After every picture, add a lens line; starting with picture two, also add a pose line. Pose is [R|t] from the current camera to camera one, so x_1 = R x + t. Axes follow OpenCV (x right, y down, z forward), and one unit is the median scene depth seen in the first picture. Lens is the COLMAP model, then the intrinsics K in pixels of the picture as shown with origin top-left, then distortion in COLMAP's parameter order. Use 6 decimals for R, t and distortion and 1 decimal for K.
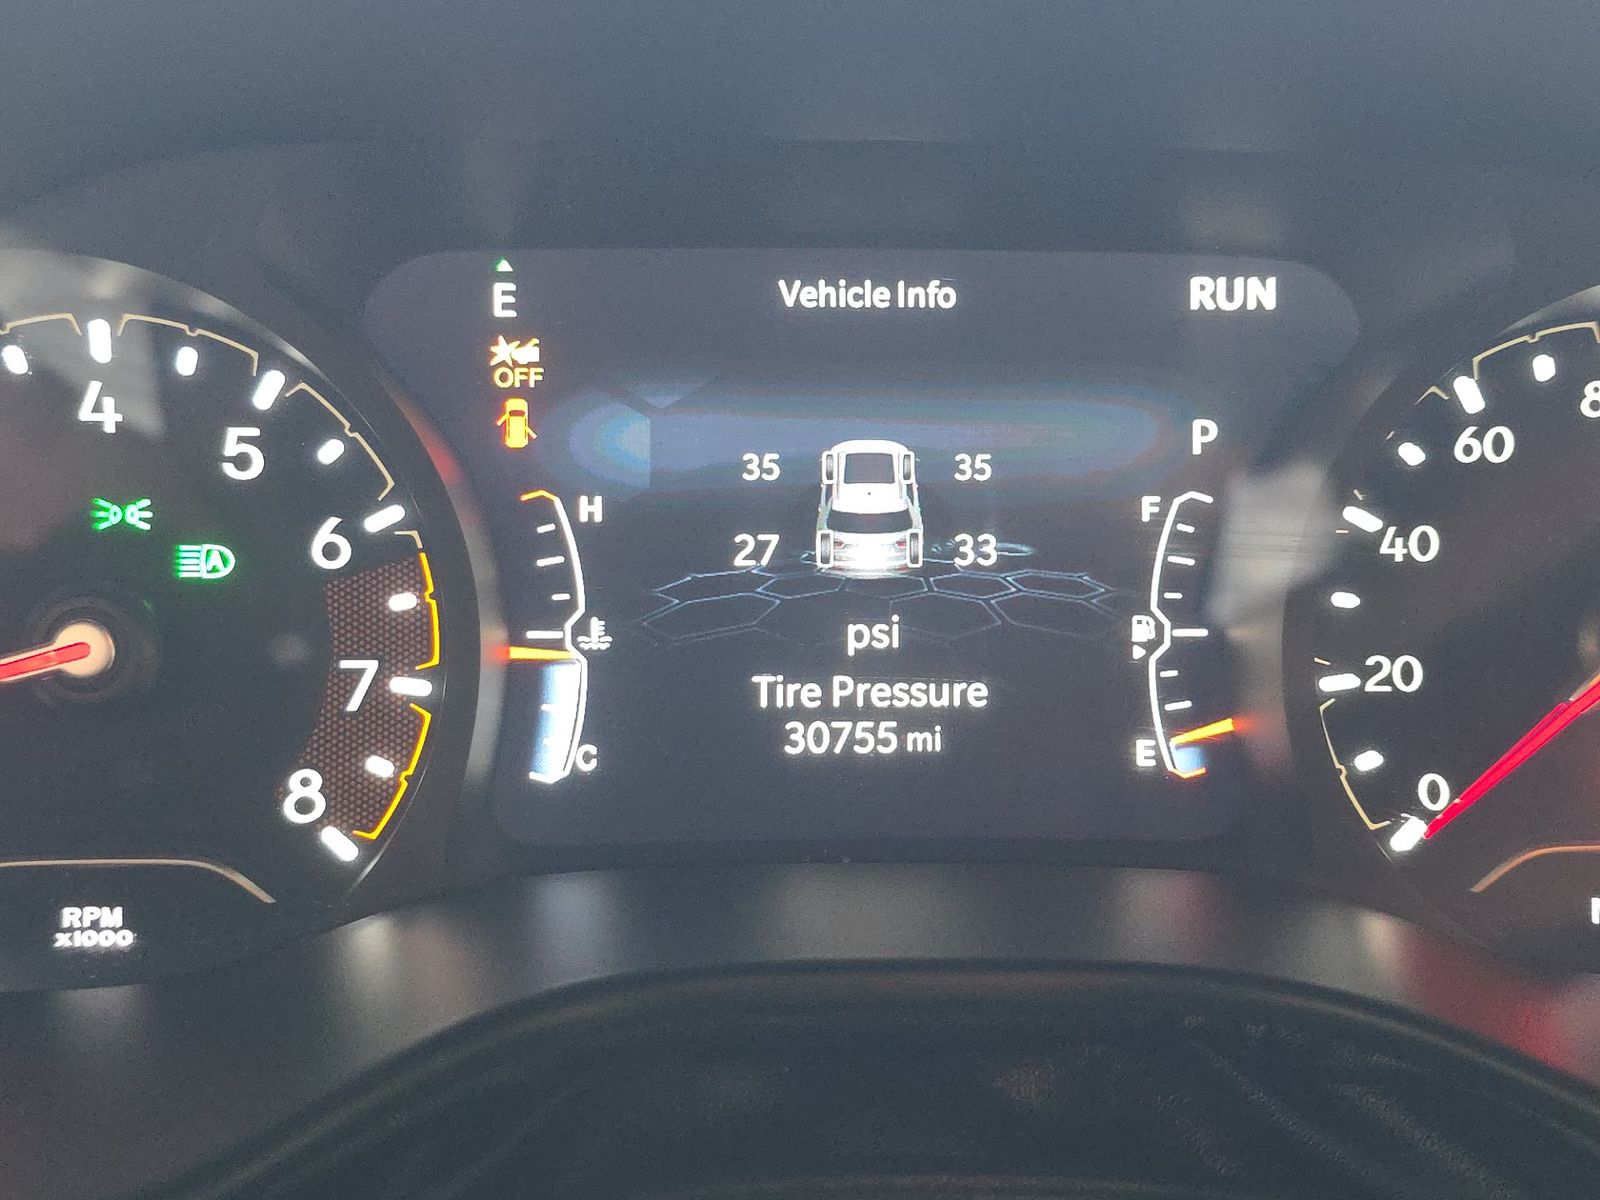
lens RADIAL K [[2157.4, 0, 799.0], [0, 2157.4, 609.5], [0, 0, 1]] dist [0.030959, 0.000000]
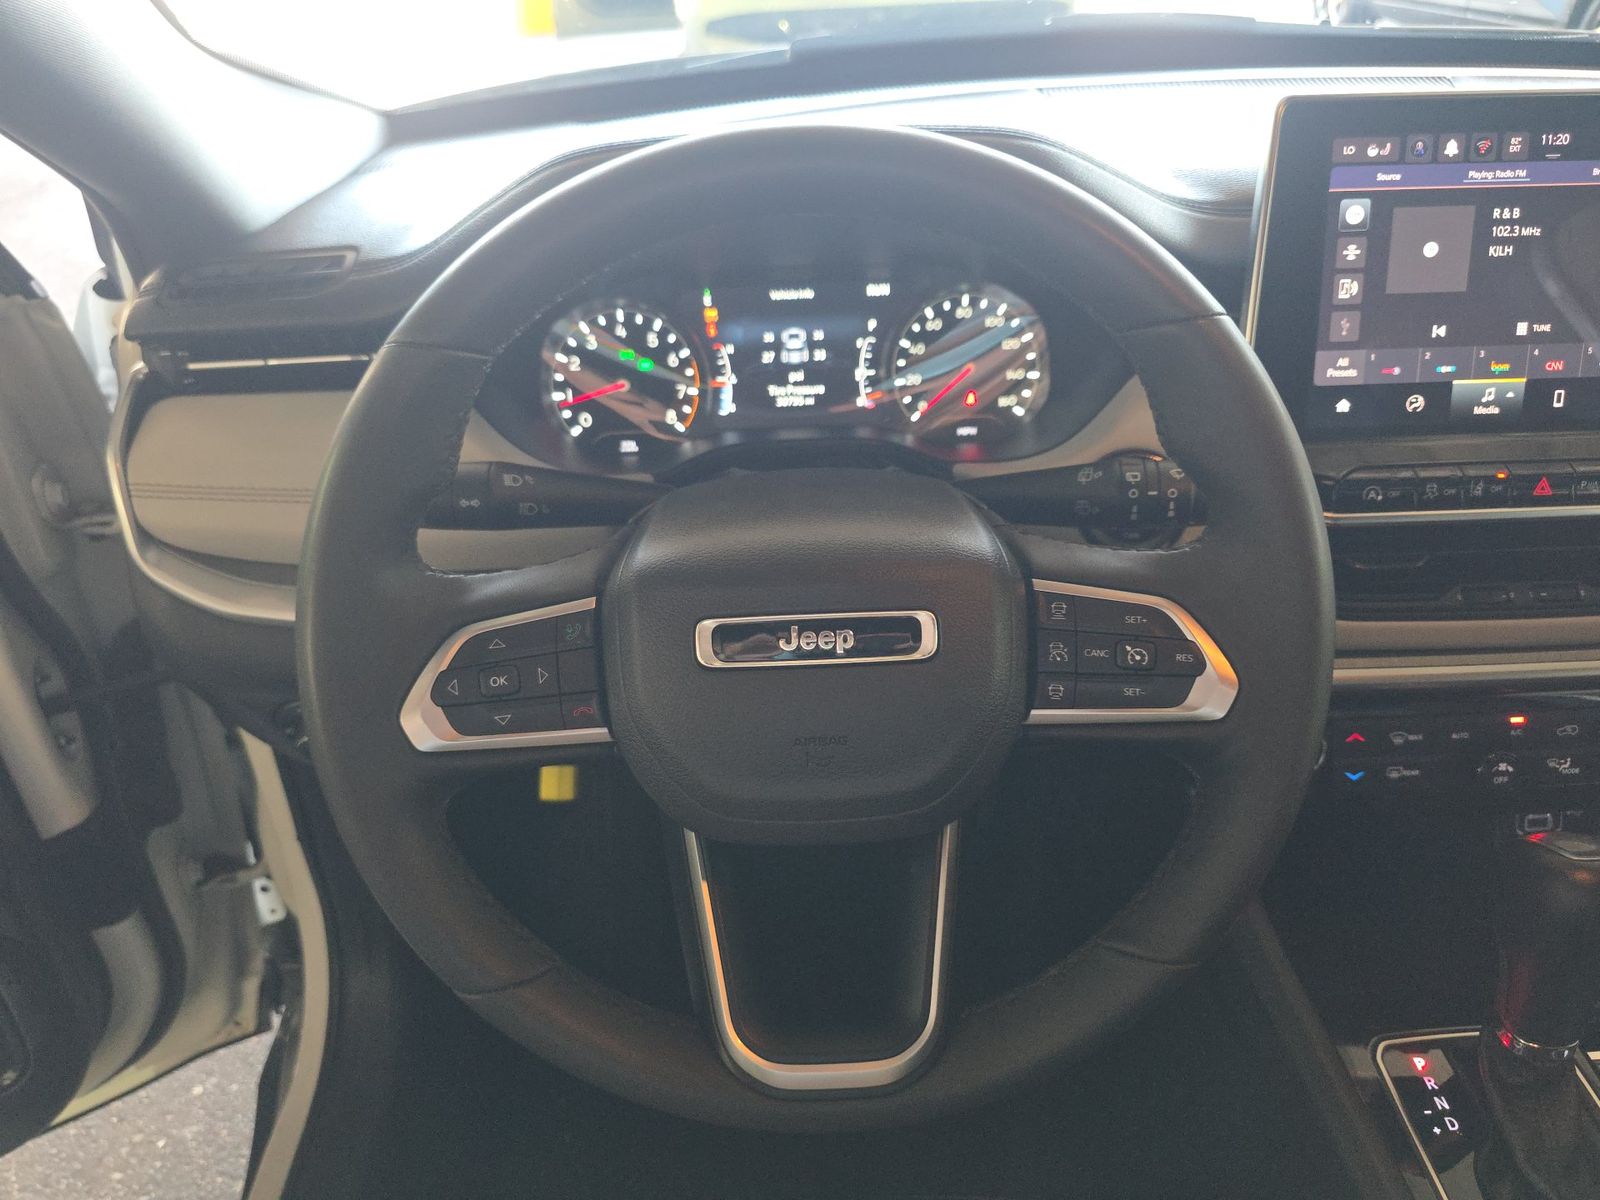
lens RADIAL K [[1089.9, 0, 784.8], [0, 1089.9, 612.1], [0, 0, 1]] dist [0.048972, -0.045335]
pose [[0.996664, -0.027794, -0.076732, 0.168679], [0.041156, 0.983083, 0.178476, 0.085867], [0.070473, -0.181039, 0.980948, -1.261115]]
